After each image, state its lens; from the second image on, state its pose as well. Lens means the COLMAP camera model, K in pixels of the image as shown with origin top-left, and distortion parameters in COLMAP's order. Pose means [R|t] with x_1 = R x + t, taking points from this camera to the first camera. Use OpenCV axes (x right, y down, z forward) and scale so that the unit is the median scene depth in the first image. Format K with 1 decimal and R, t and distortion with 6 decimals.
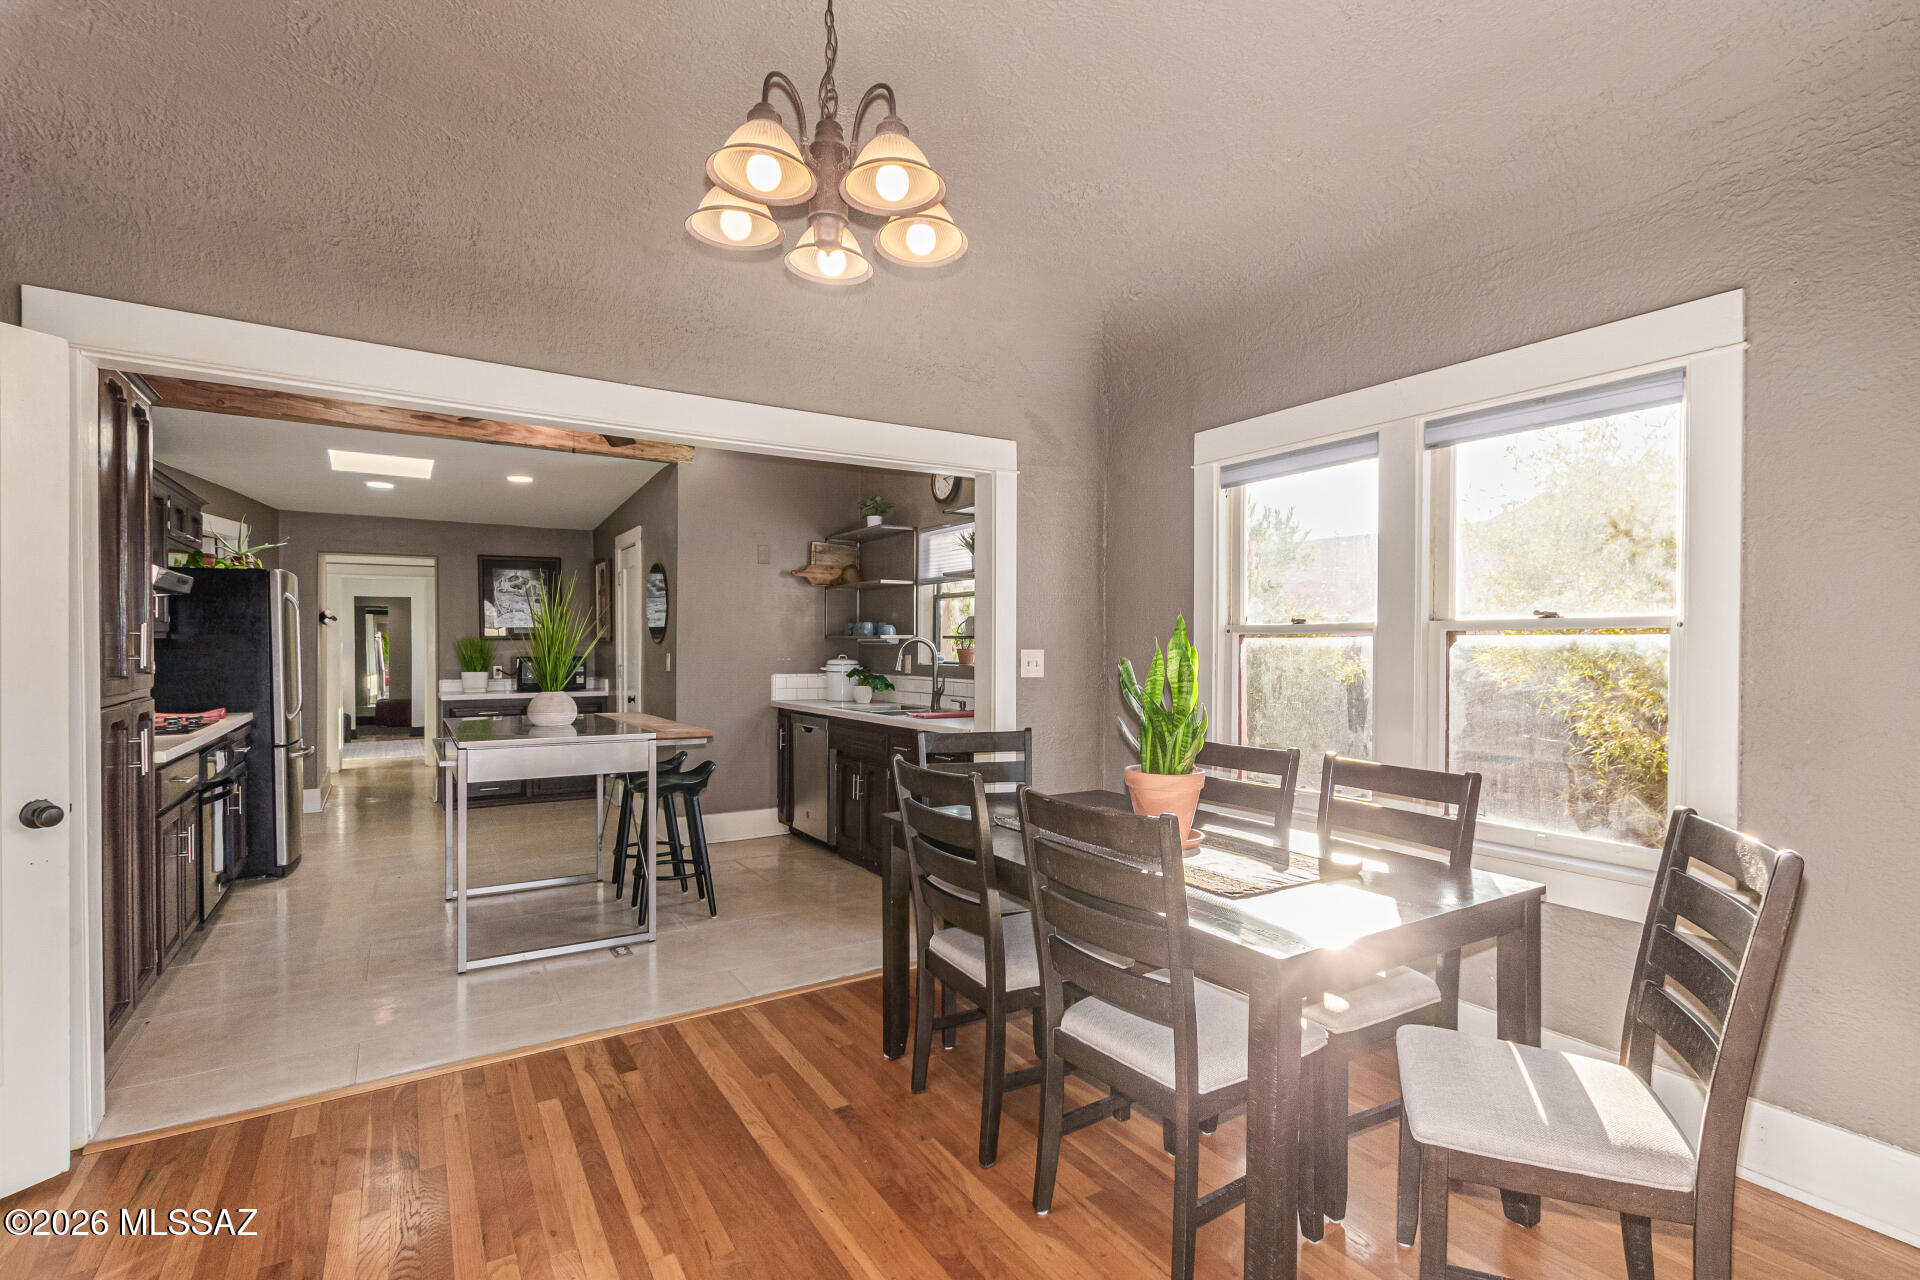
lens RADIAL K [[880.0, 0, 959.7], [0, 880.0, 657.3], [0, 0, 1]] dist [-0.001704, -0.000683]
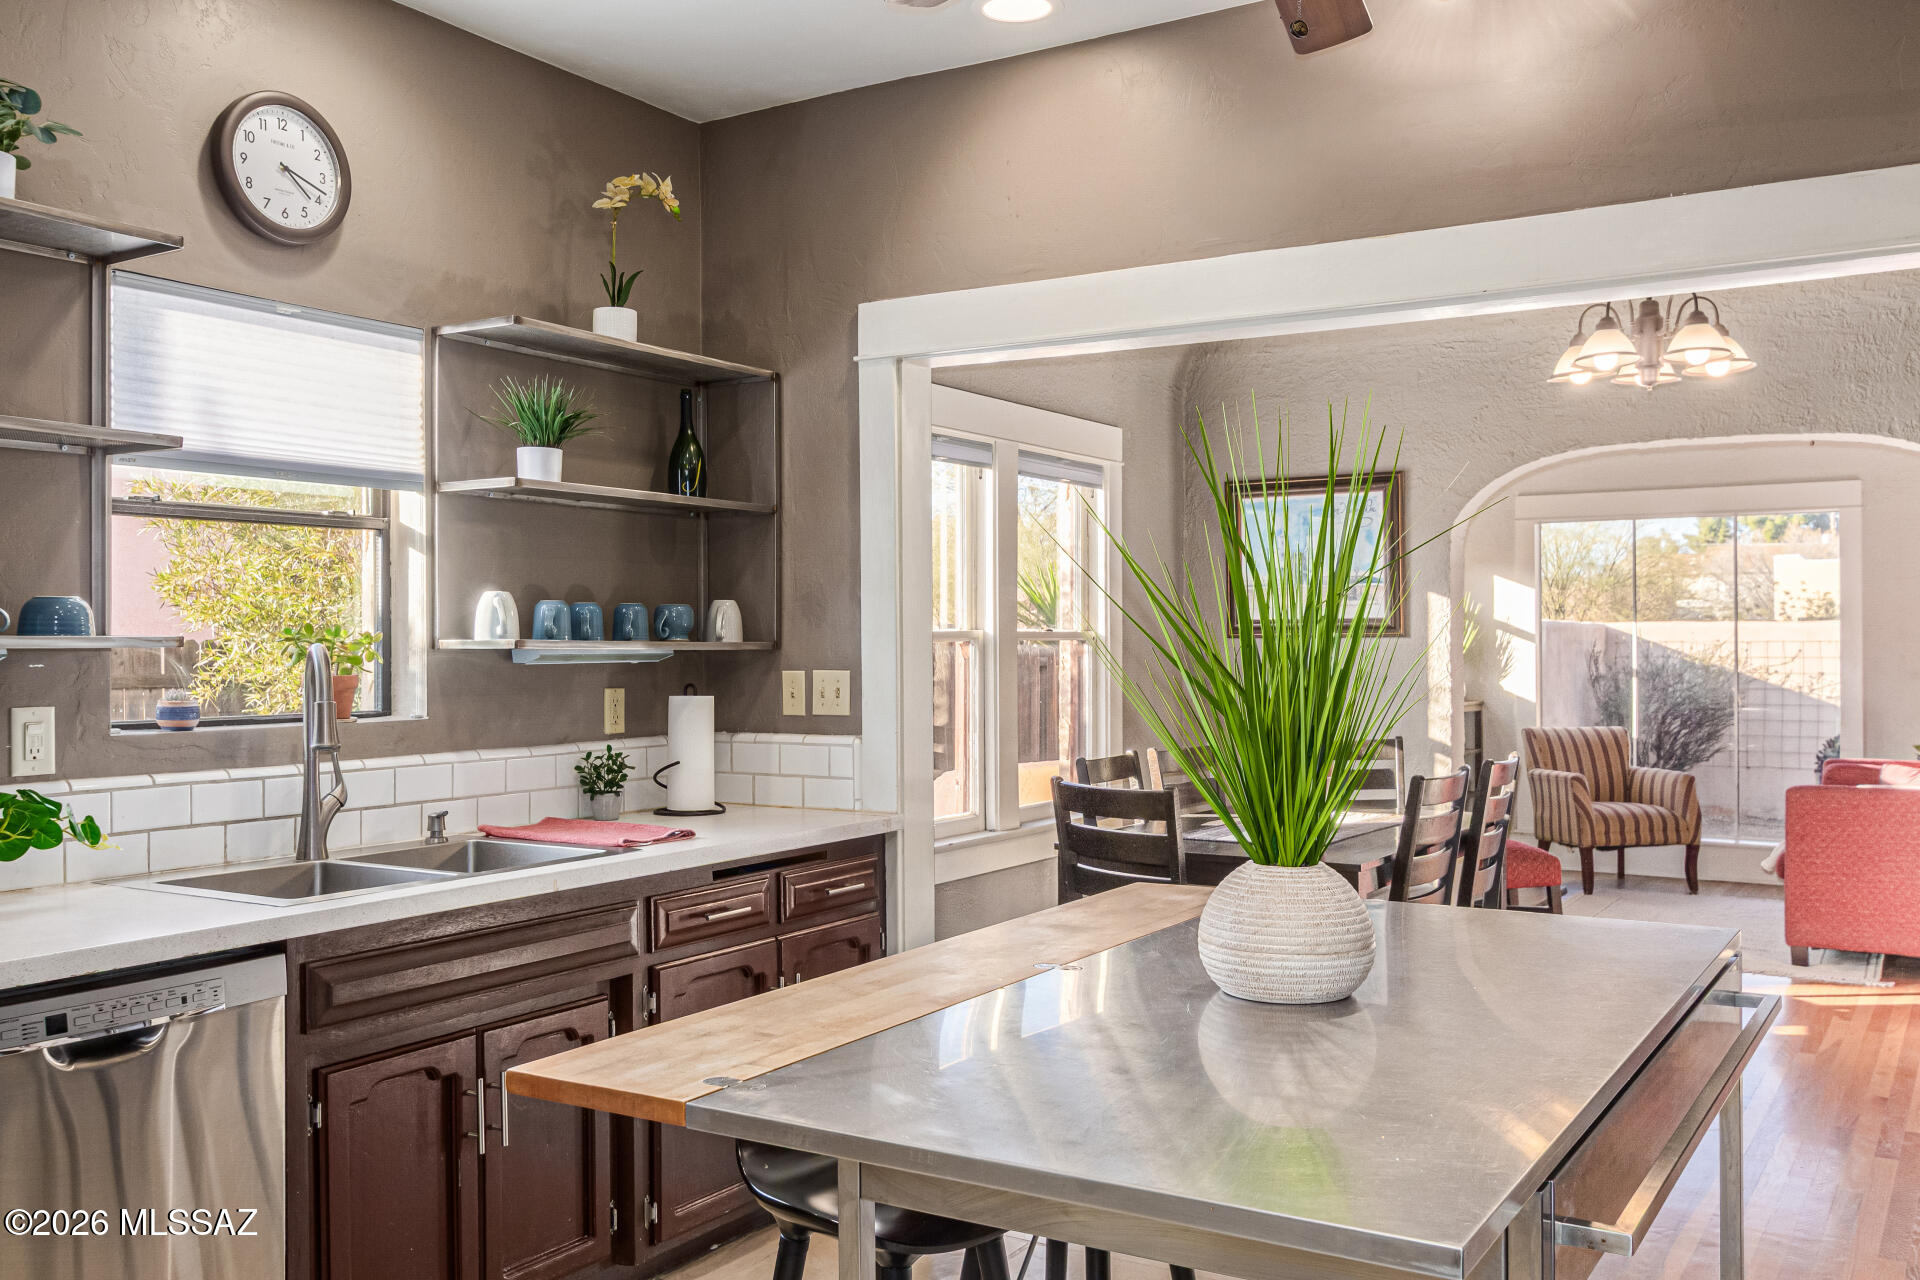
lens RADIAL K [[1659.7, 0, 958.0], [0, 1659.7, 637.9], [0, 0, 1]] dist [0.005034, -0.032220]
pose [[-0.426516, -0.000017, 0.904480, -0.745658], [0.013059, 0.999896, 0.006177, -0.027175], [-0.904386, 0.014446, -0.426472, 1.118043]]
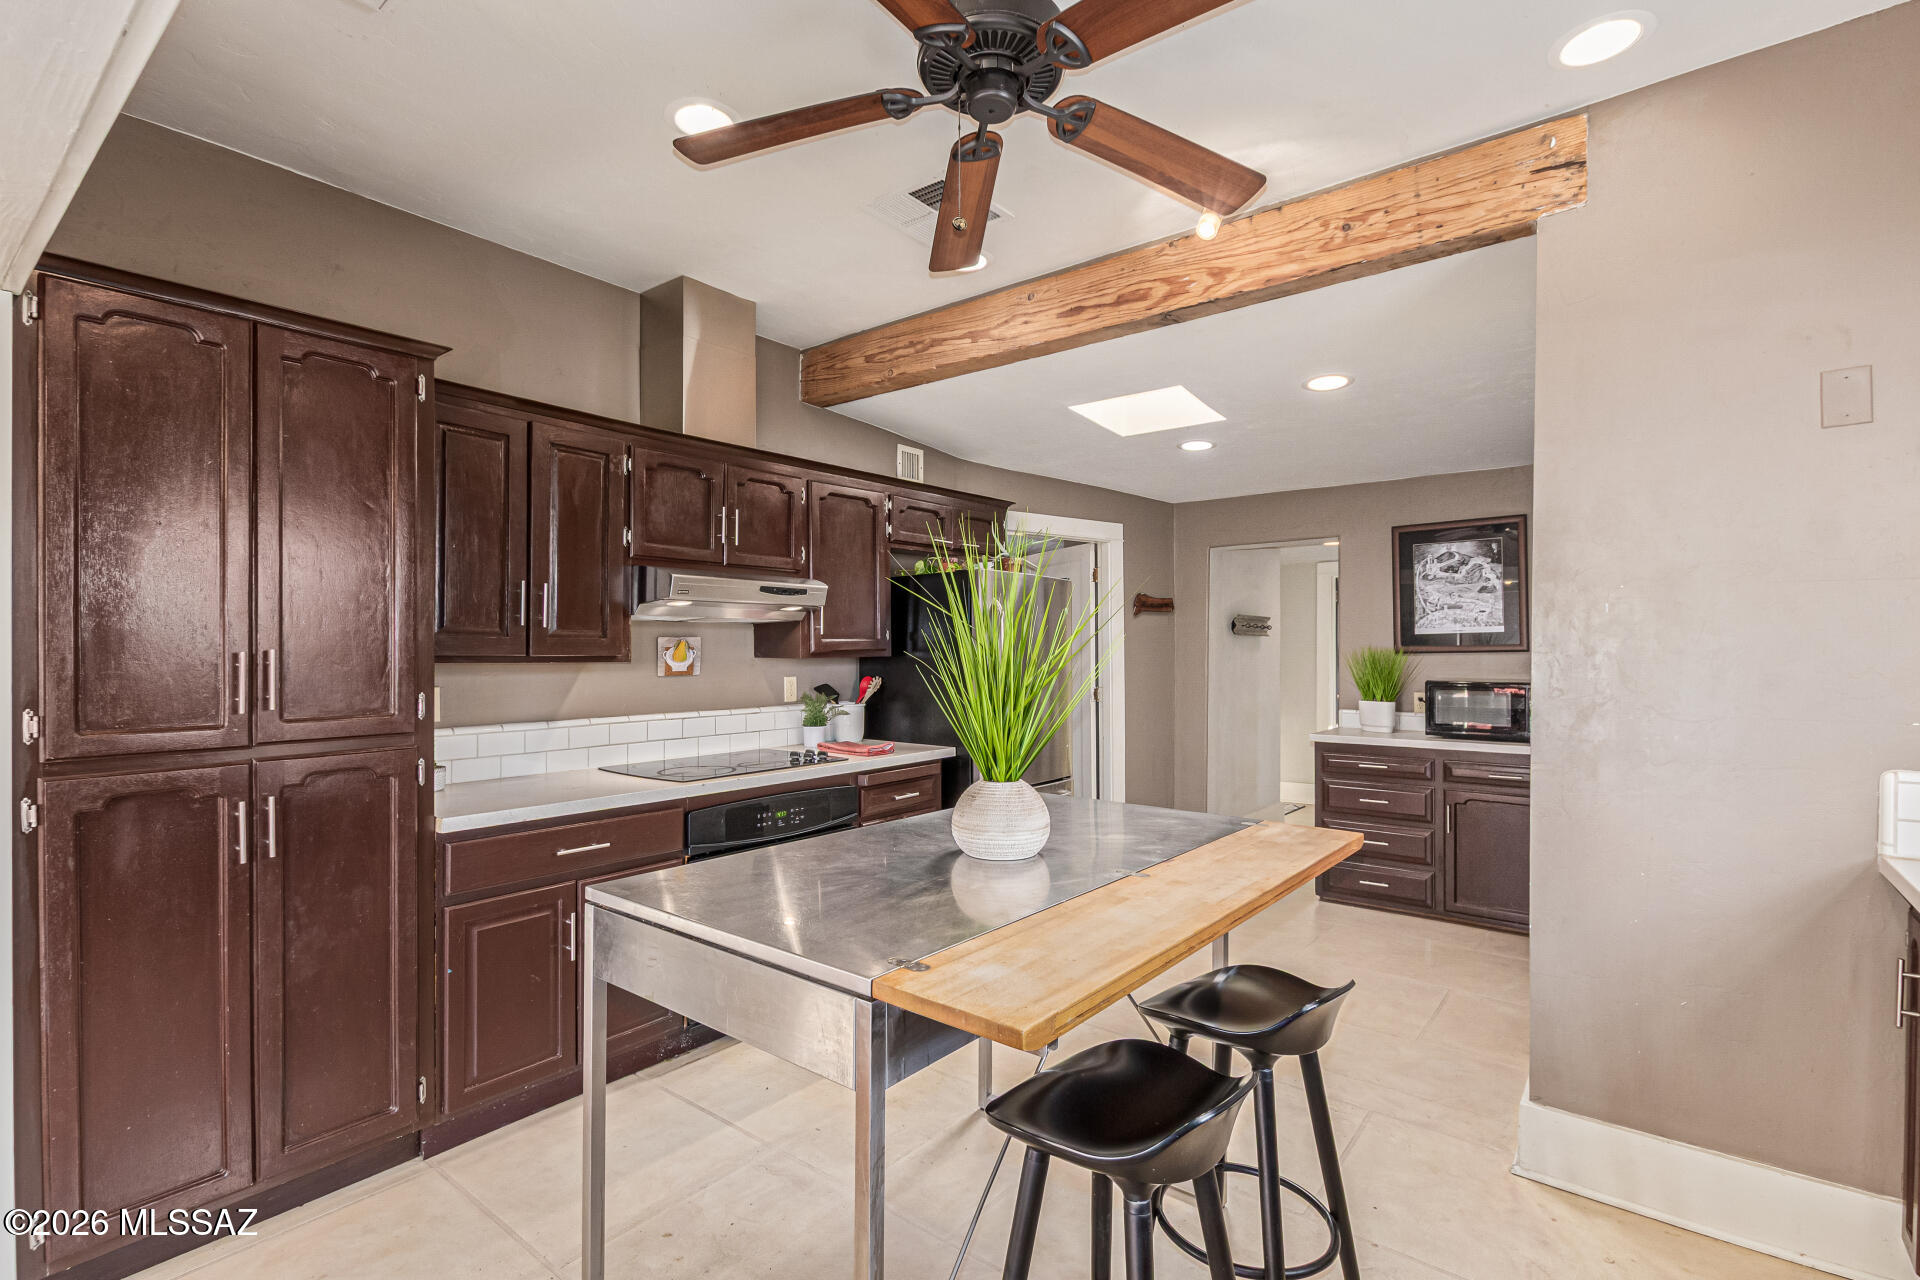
lens RADIAL K [[880.0, 0, 960.5], [0, 880.0, 654.0], [0, 0, 1]] dist [-0.001704, -0.000683]
pose [[0.326553, 0.001637, -0.945177, -0.029760], [-0.010924, 0.999938, -0.002042, -0.021762], [0.945116, 0.010992, 0.326551, 0.717266]]
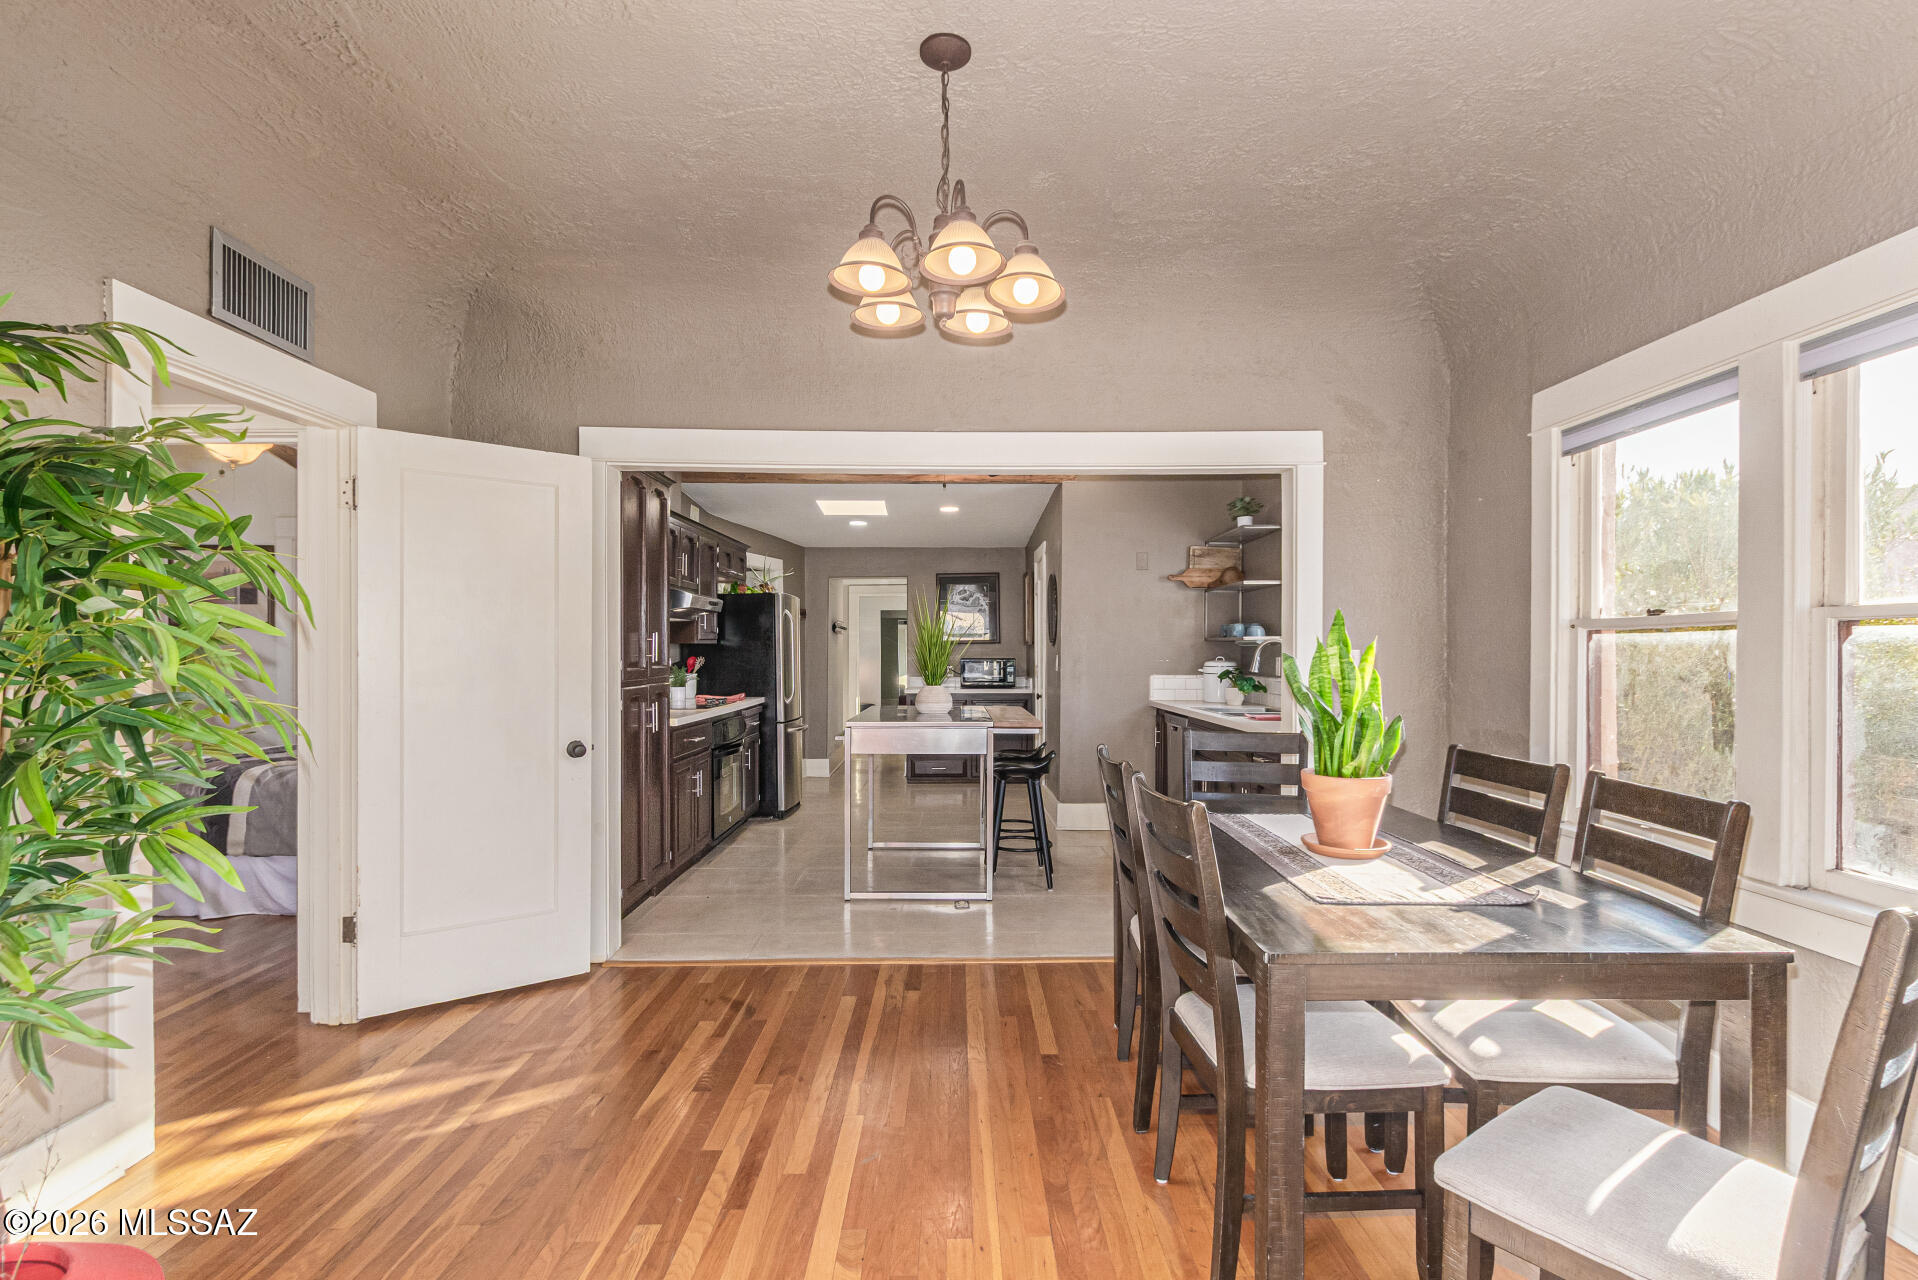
lens RADIAL K [[879.0, 0, 965.1], [0, 879.0, 655.6], [0, 0, 1]] dist [-0.001704, -0.000683]
pose [[0.852000, 0.000916, -0.523540, 0.180171], [-0.004801, 0.999970, -0.006064, 0.004389], [0.523519, 0.007680, 0.851979, -0.008813]]
